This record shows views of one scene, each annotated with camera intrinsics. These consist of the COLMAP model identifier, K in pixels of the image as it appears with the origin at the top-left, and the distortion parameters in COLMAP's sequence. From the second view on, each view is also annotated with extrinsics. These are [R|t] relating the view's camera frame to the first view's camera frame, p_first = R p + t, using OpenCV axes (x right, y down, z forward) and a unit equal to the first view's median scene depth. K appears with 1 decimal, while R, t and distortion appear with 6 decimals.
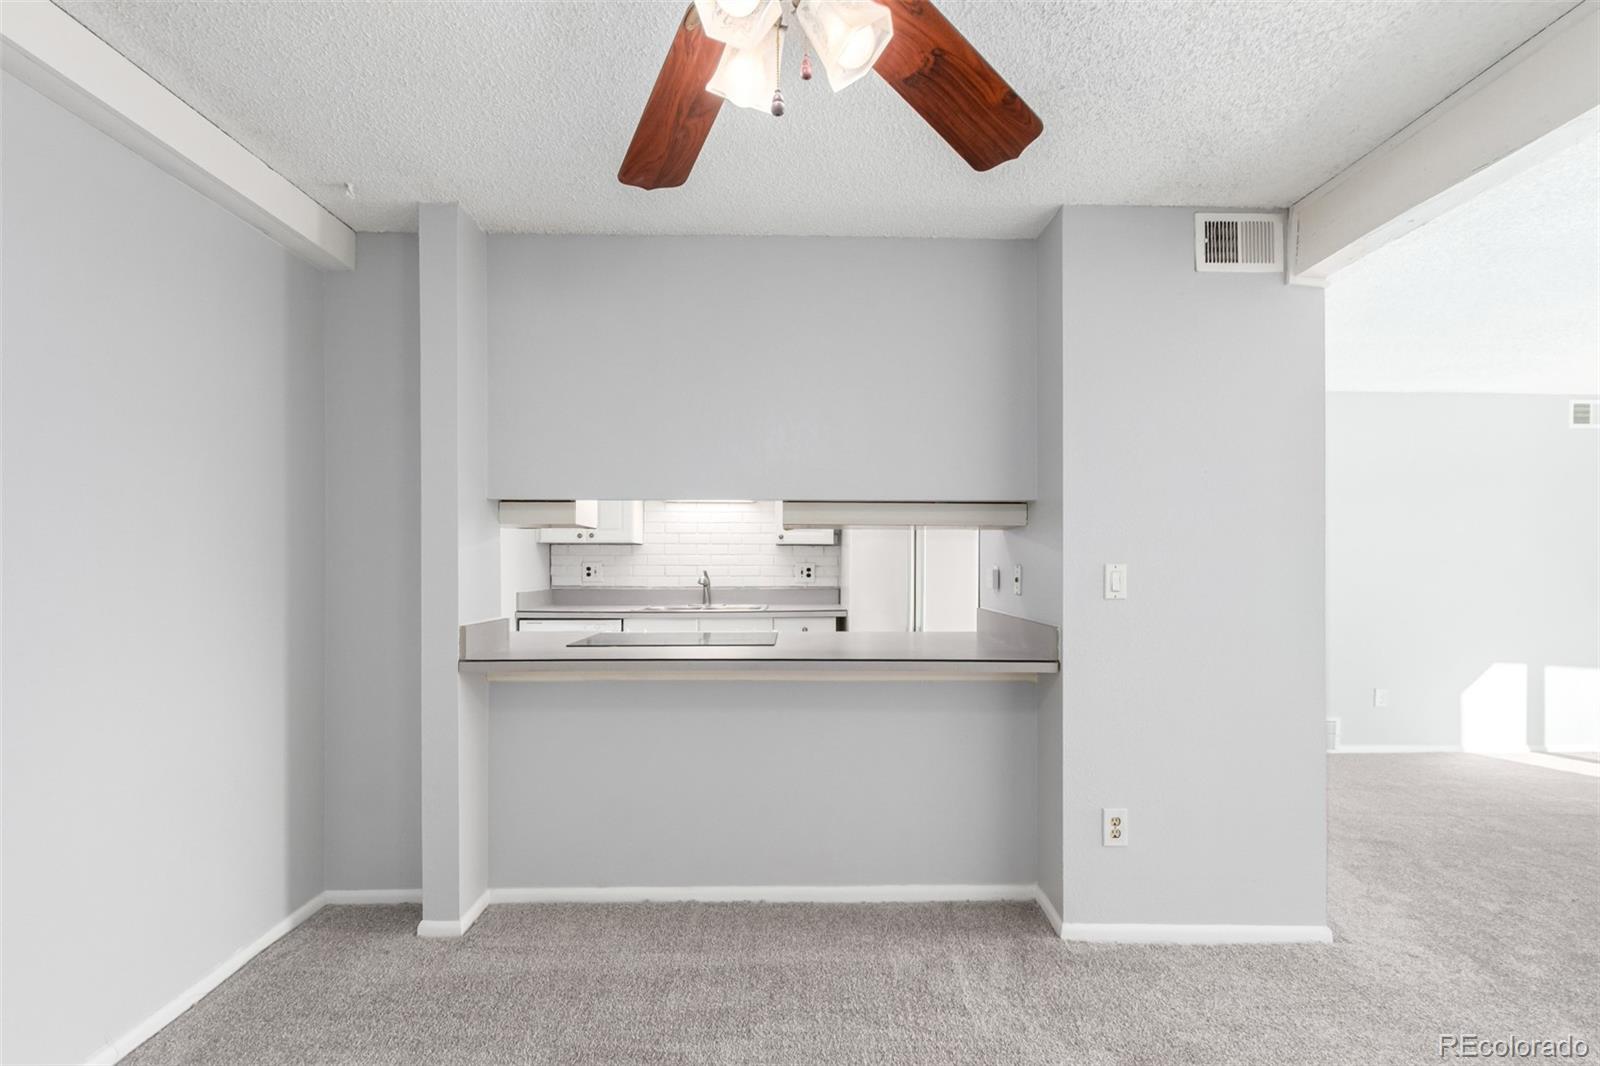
lens RADIAL K [[731.4, 0, 808.5], [0, 731.4, 568.8], [0, 0, 1]] dist [0.002761, -0.000220]
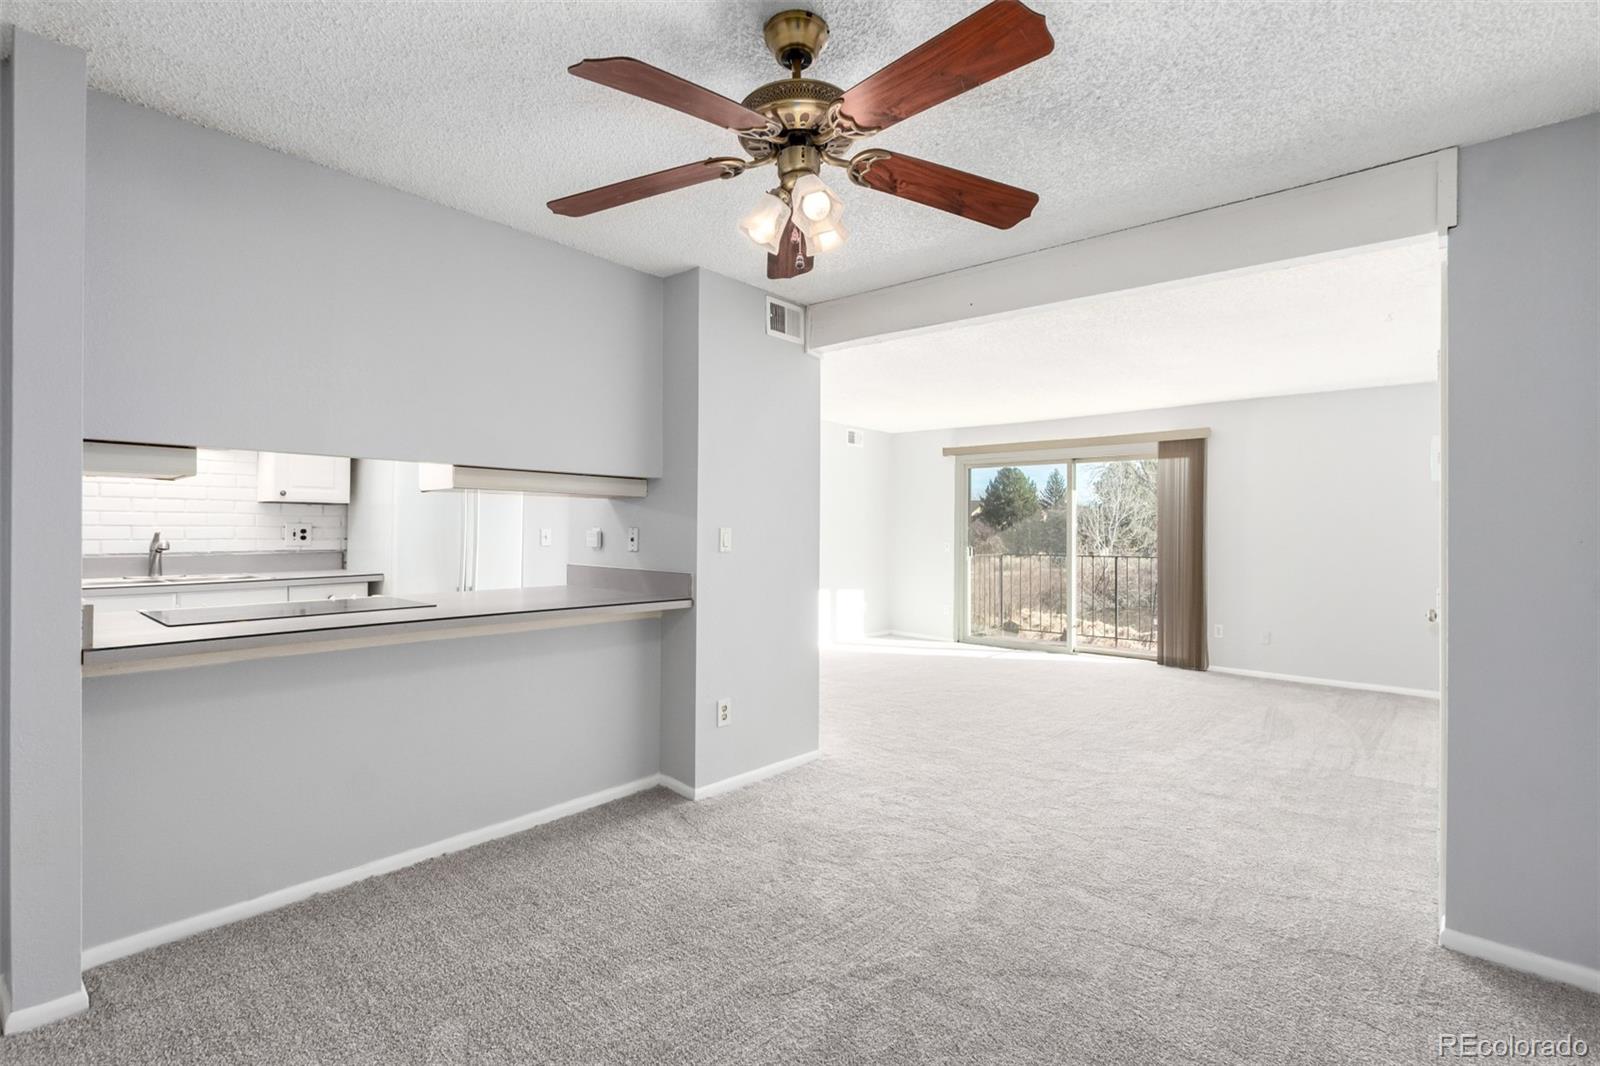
lens RADIAL K [[733.7, 0, 800.0], [0, 733.7, 533.0], [0, 0, 1]] dist [0.001558, -0.000473]
pose [[0.671329, -0.001996, 0.741157, -0.490067], [-0.001629, 0.999990, 0.004168, -0.002069], [-0.741158, -0.004005, 0.671319, -0.060942]]
